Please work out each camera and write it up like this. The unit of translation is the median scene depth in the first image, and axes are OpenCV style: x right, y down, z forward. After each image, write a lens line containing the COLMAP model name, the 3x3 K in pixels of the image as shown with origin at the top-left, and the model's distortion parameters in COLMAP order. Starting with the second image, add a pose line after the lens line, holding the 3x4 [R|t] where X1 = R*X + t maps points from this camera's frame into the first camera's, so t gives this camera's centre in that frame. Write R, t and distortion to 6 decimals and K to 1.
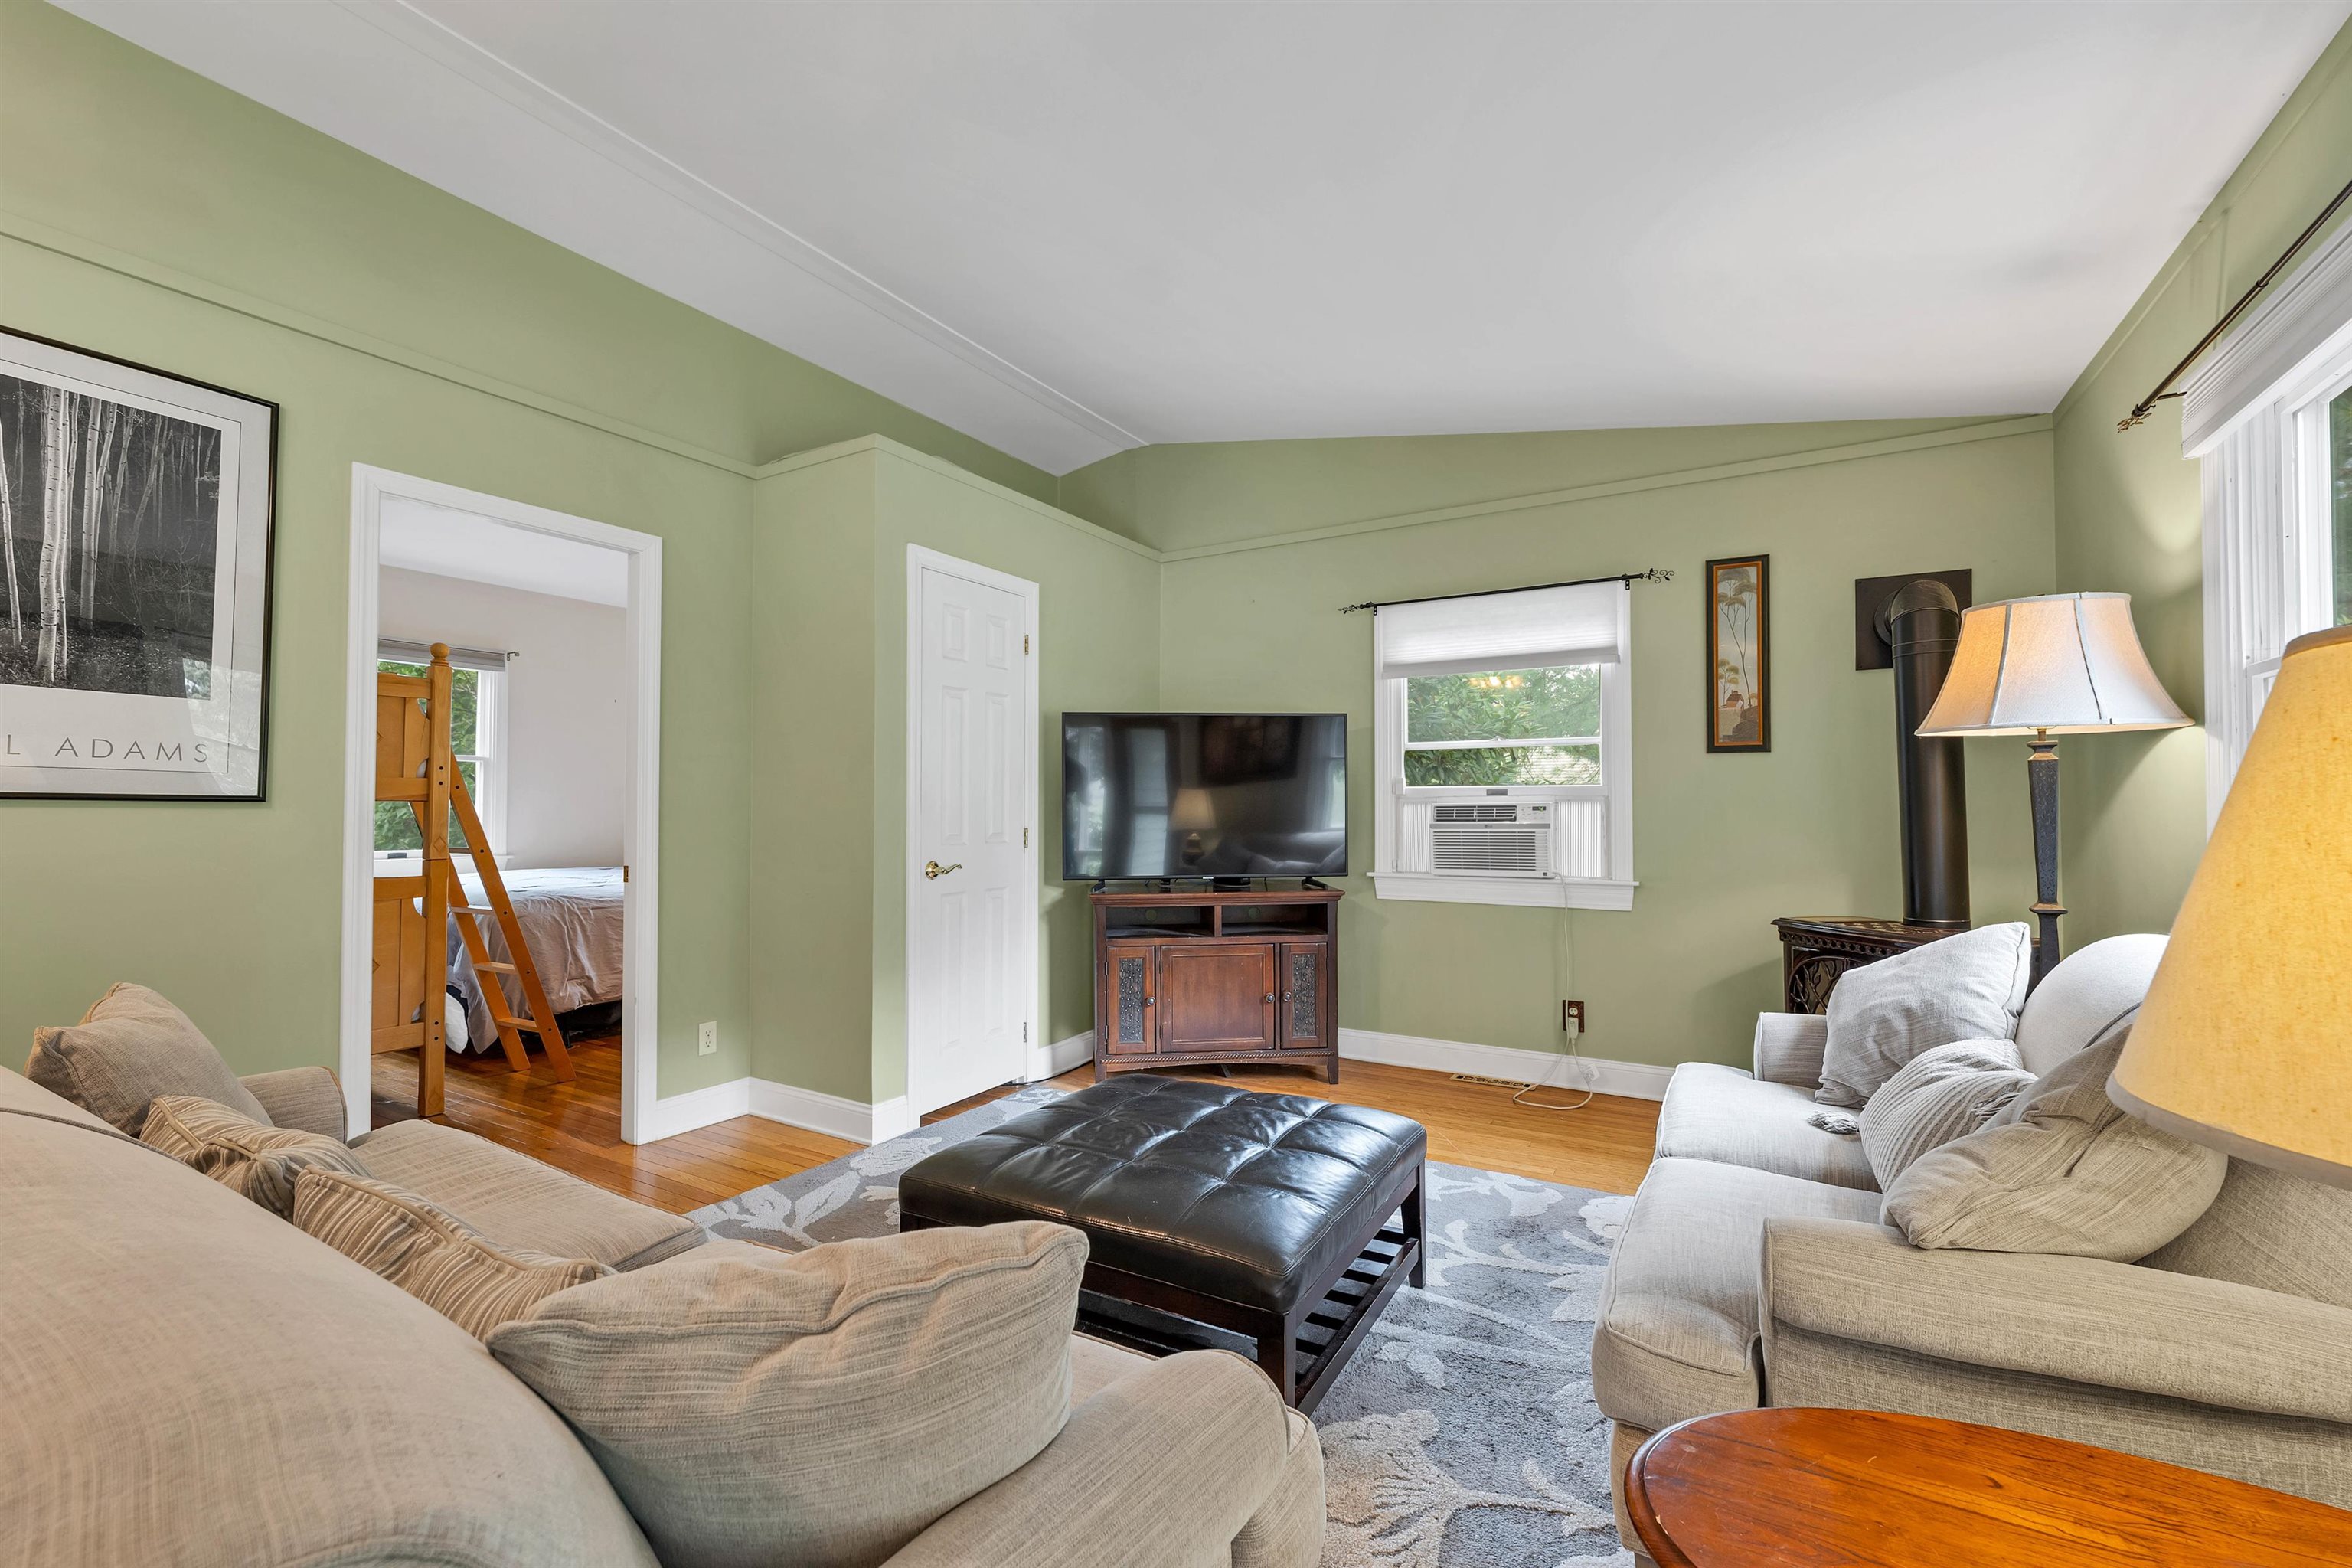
lens RADIAL K [[981.8, 0, 1176.0], [0, 981.8, 784.0], [0, 0, 1]] dist [0.000372, 0.000110]
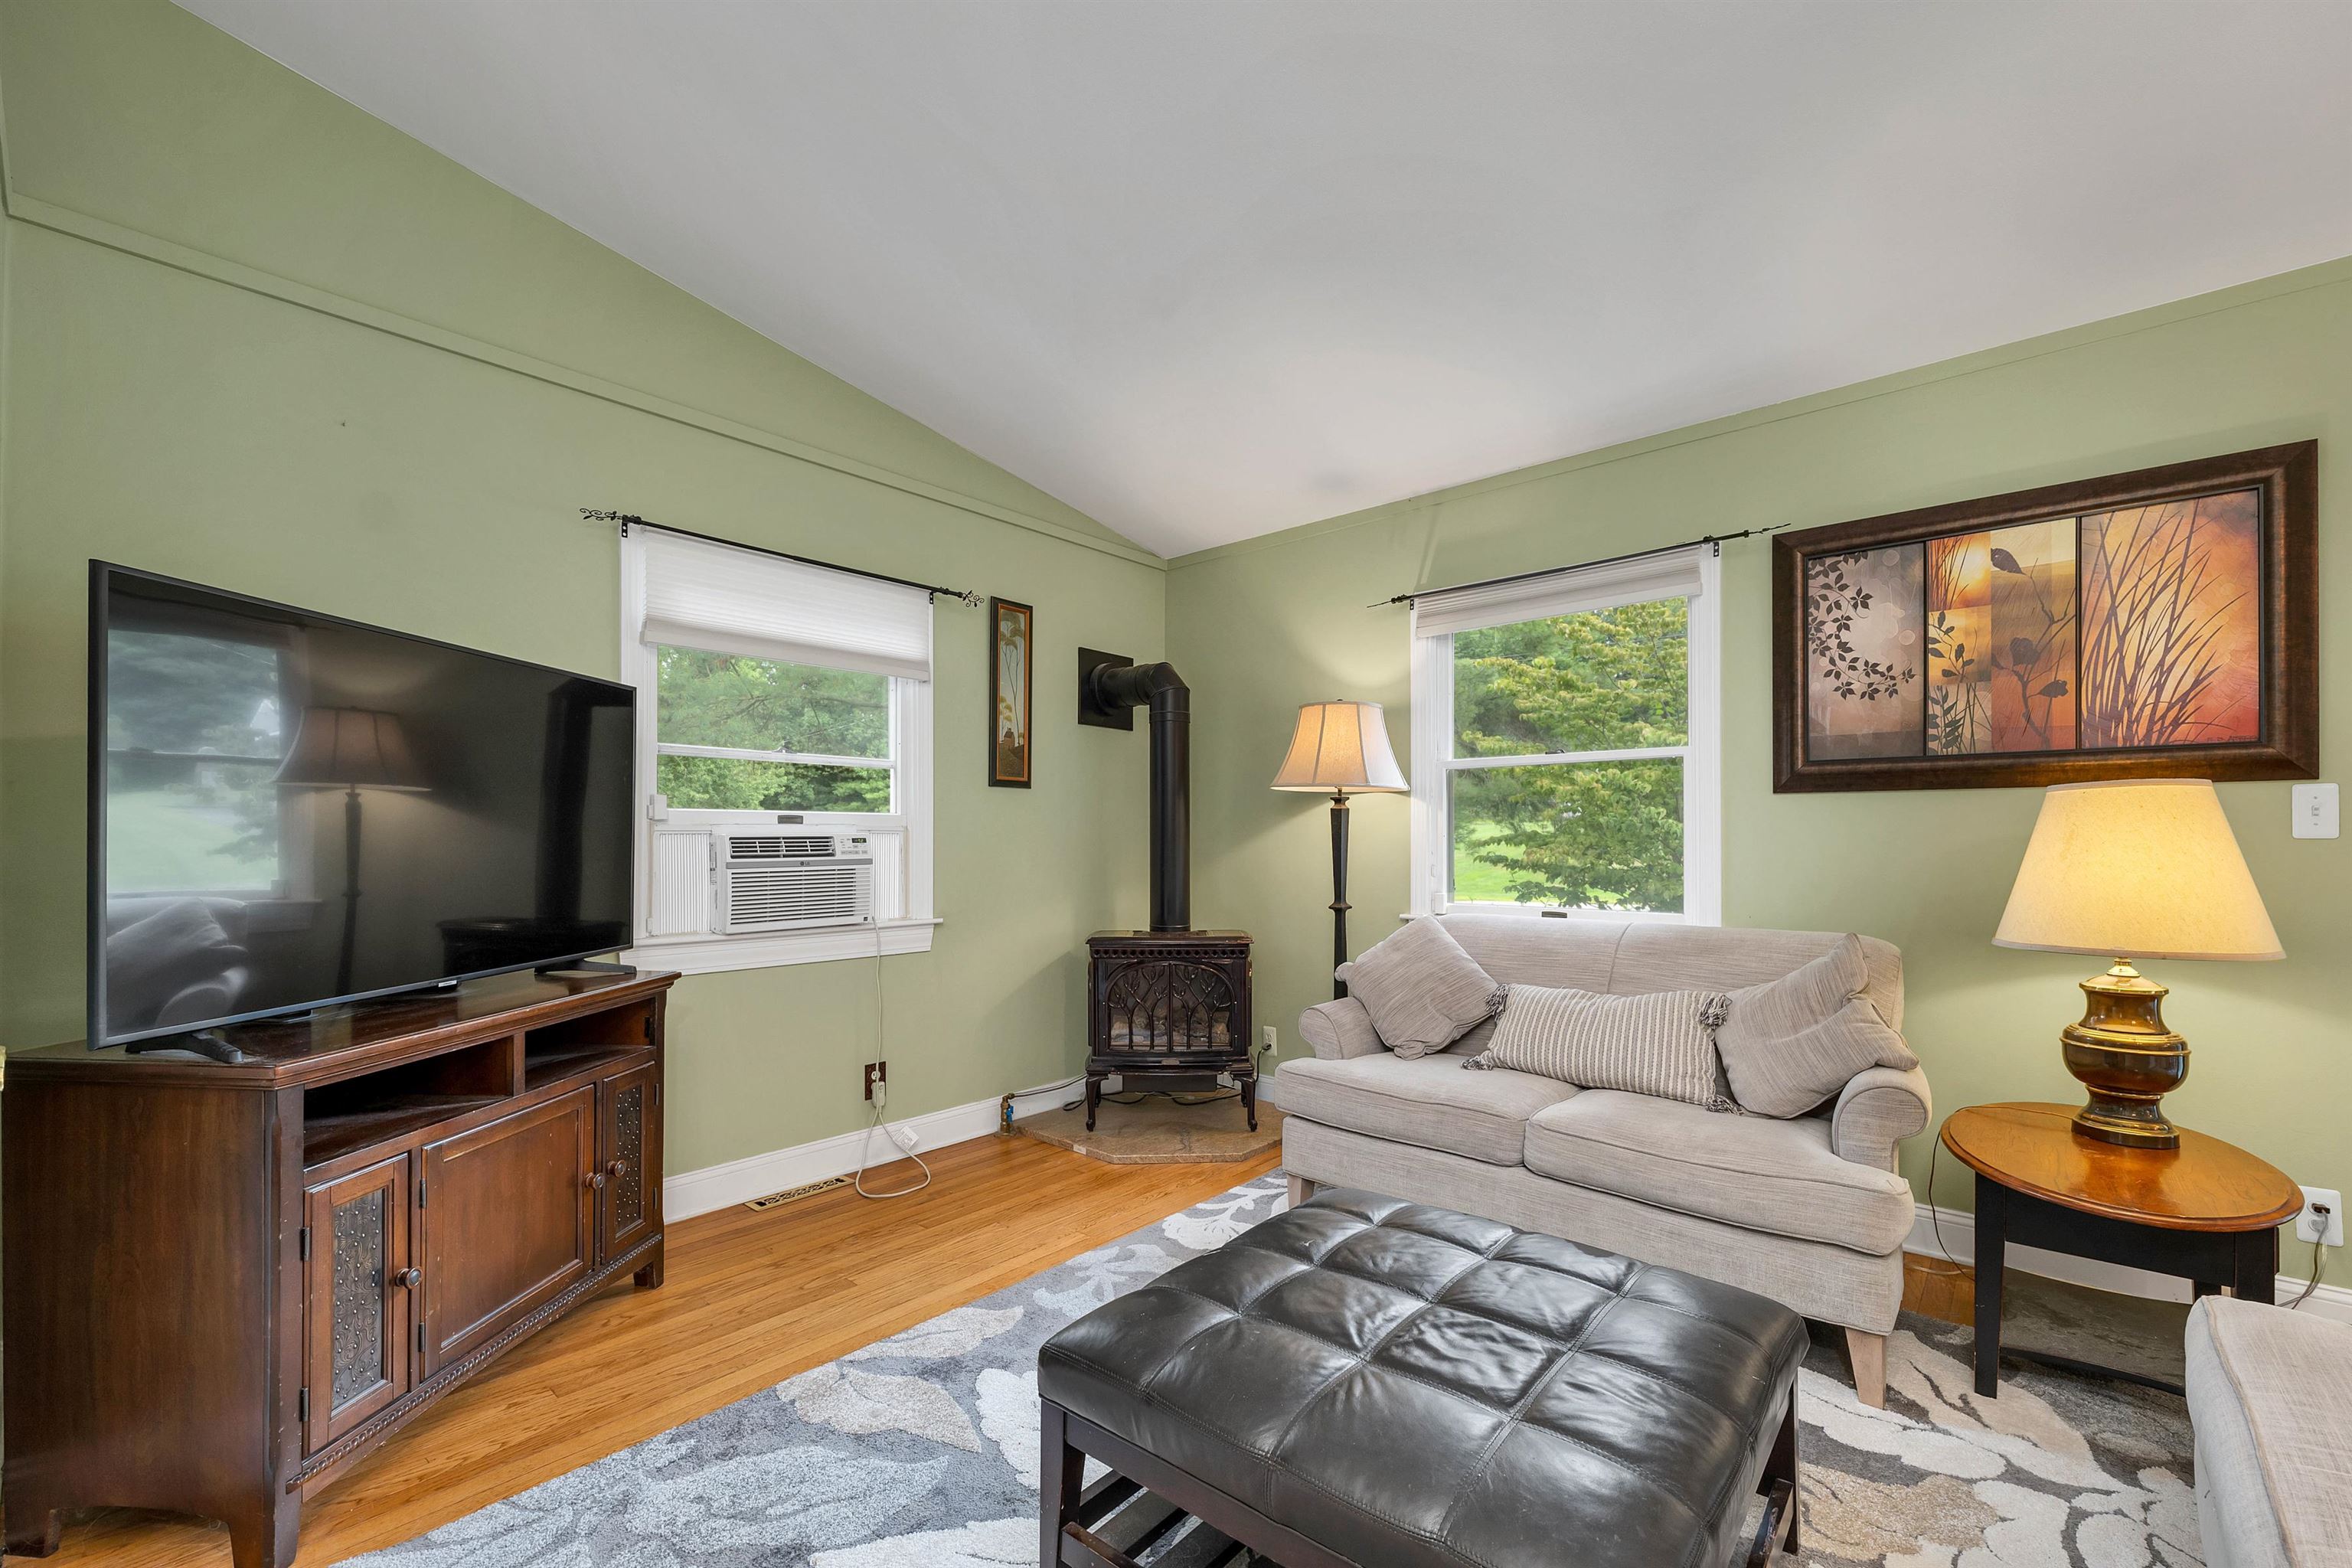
lens RADIAL K [[970.1, 0, 1187.2], [0, 970.1, 833.9], [0, 0, 1]] dist [-0.000658, -0.000047]
pose [[0.182420, 0.005856, 0.983203, -0.390575], [-0.025775, 0.999667, -0.001171, 0.013533], [-0.982883, -0.025129, 0.182510, 0.585869]]
